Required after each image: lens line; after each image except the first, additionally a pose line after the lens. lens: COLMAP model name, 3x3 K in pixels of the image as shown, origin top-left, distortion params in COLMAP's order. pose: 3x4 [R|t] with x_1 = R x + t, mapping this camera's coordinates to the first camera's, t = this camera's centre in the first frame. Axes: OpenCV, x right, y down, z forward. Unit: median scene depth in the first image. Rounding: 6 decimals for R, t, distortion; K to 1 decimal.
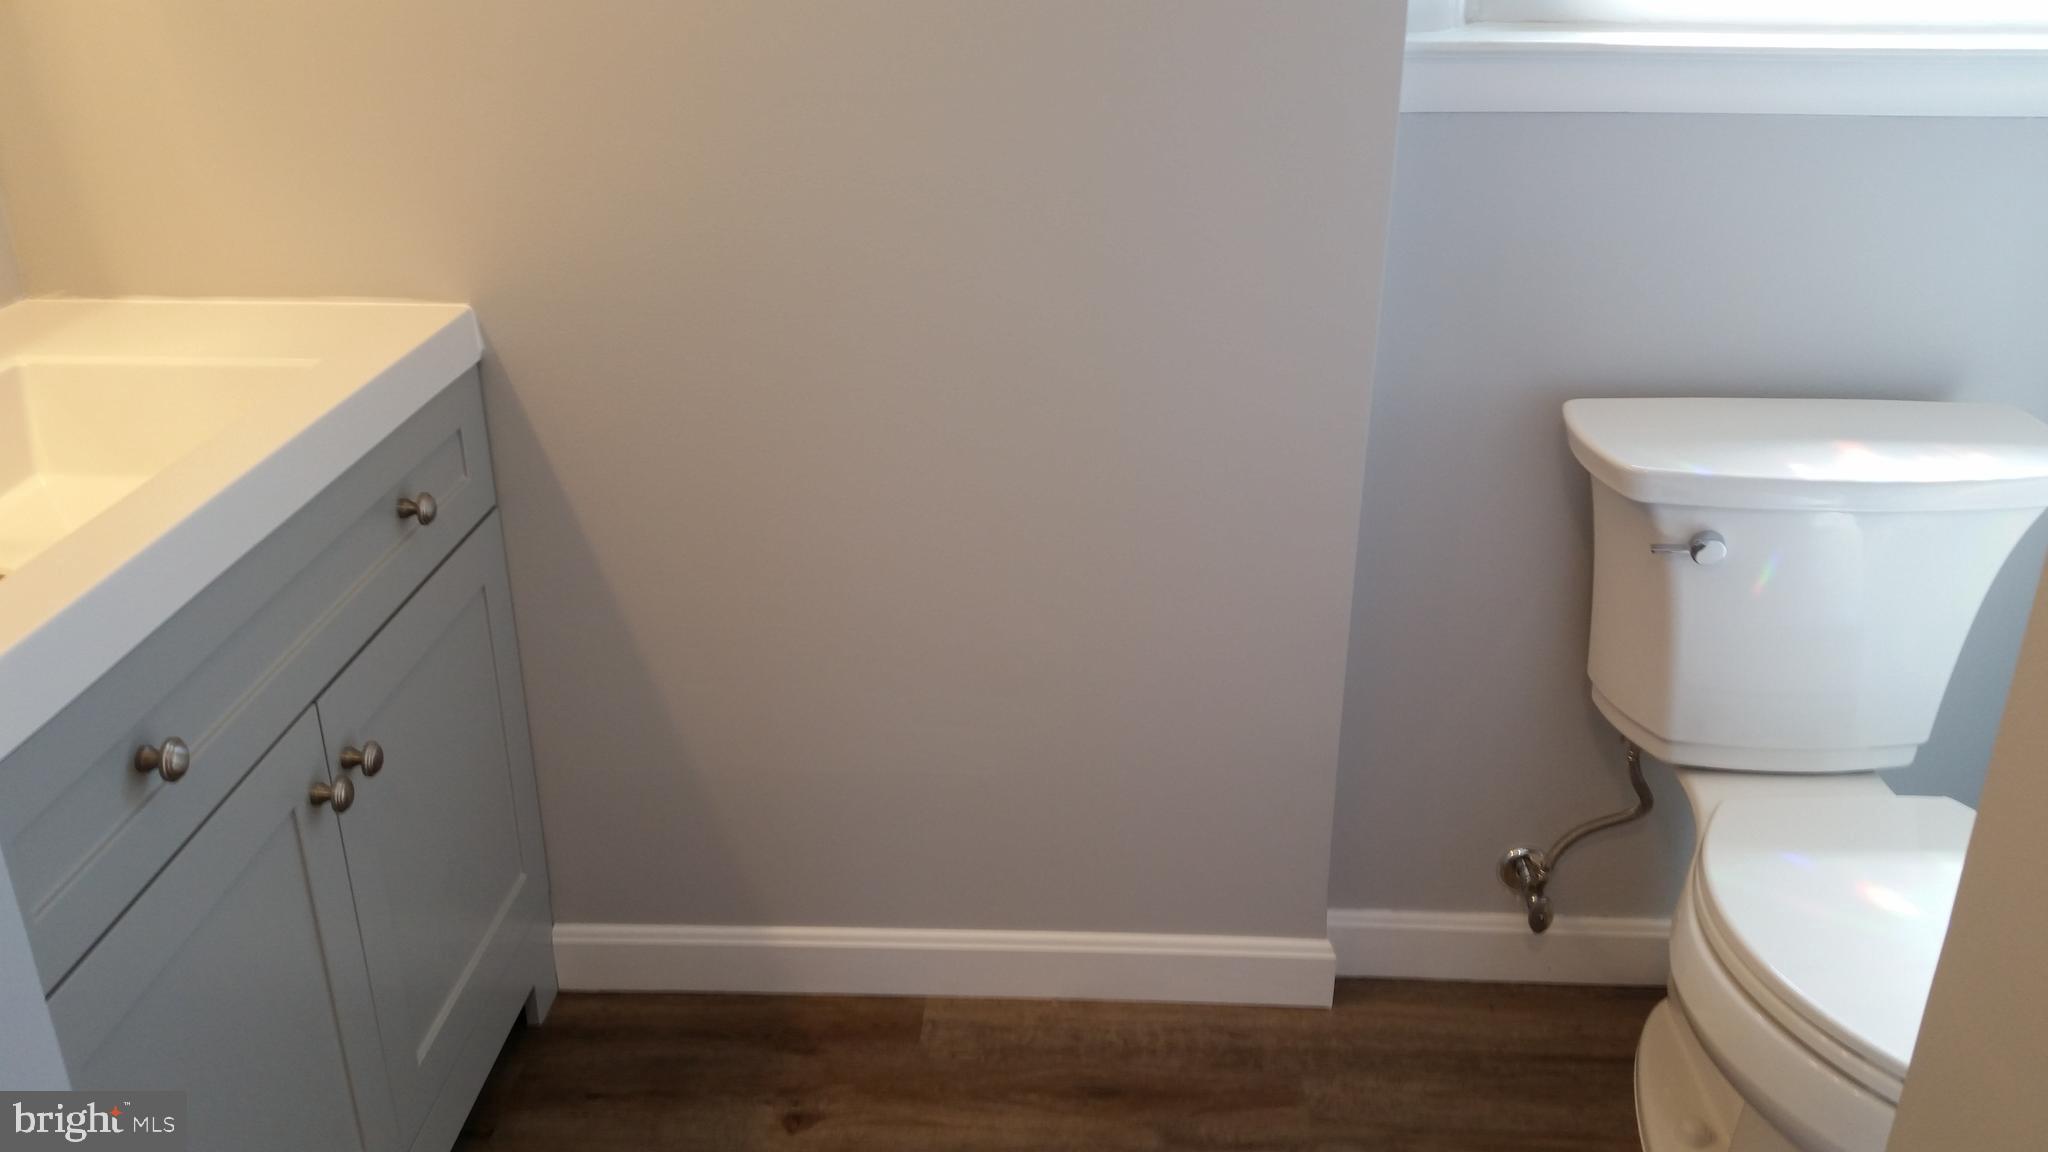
lens RADIAL K [[1693.4, 0, 1024.0], [0, 1693.4, 576.0], [0, 0, 1]] dist [0.076045, 0.000980]
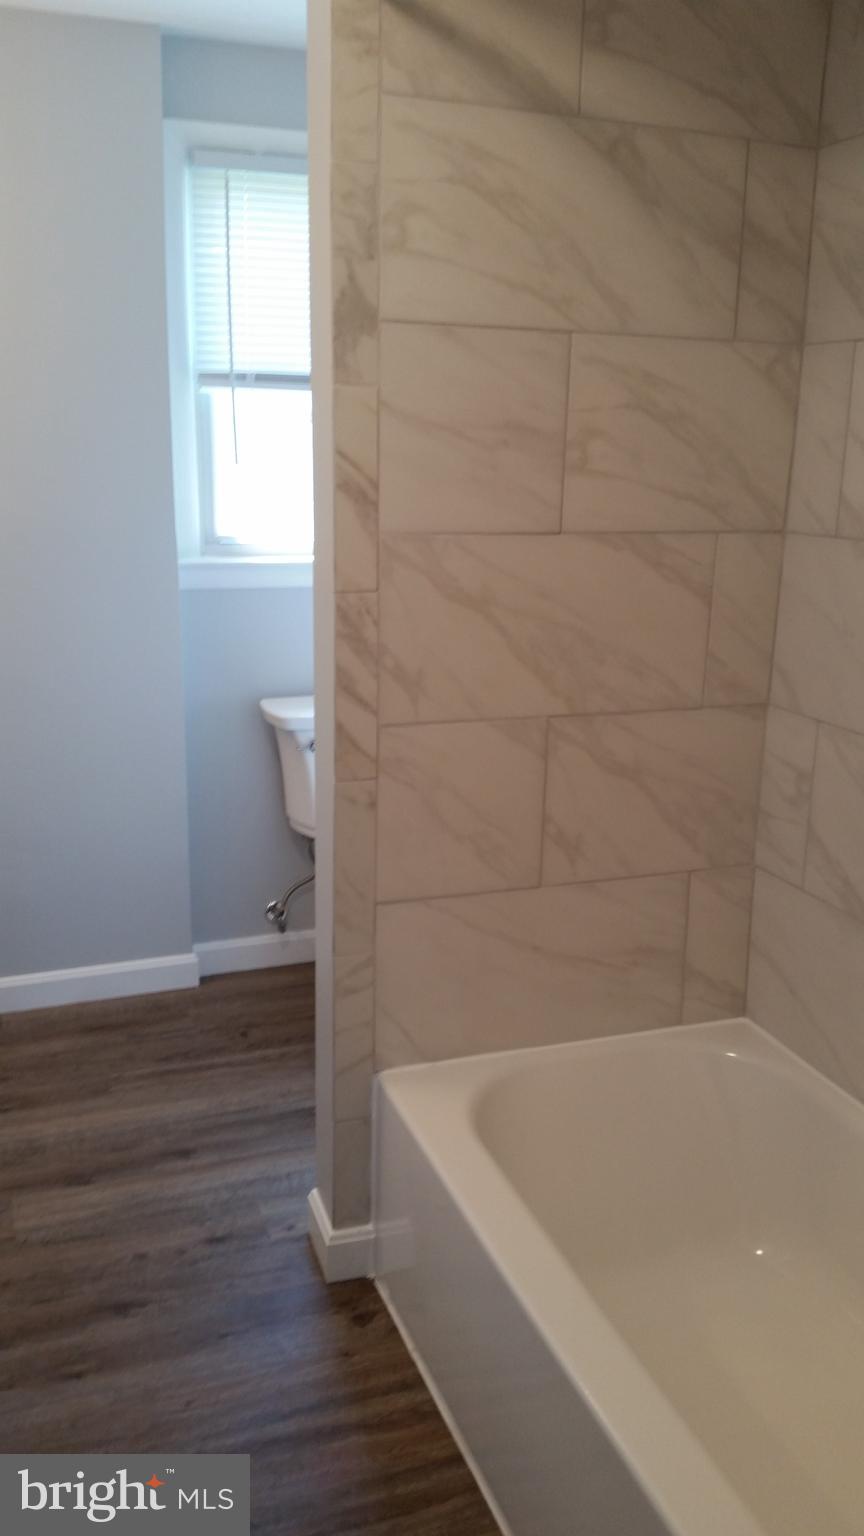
lens RADIAL K [[1270.0, 0, 432.0], [0, 1270.0, 768.0], [0, 0, 1]] dist [0.076045, 0.000980]
pose [[0.922623, -0.087453, 0.375657, -0.142164], [0.143328, 0.981949, -0.123419, 0.234605], [-0.358083, 0.167711, 0.918504, -0.699905]]
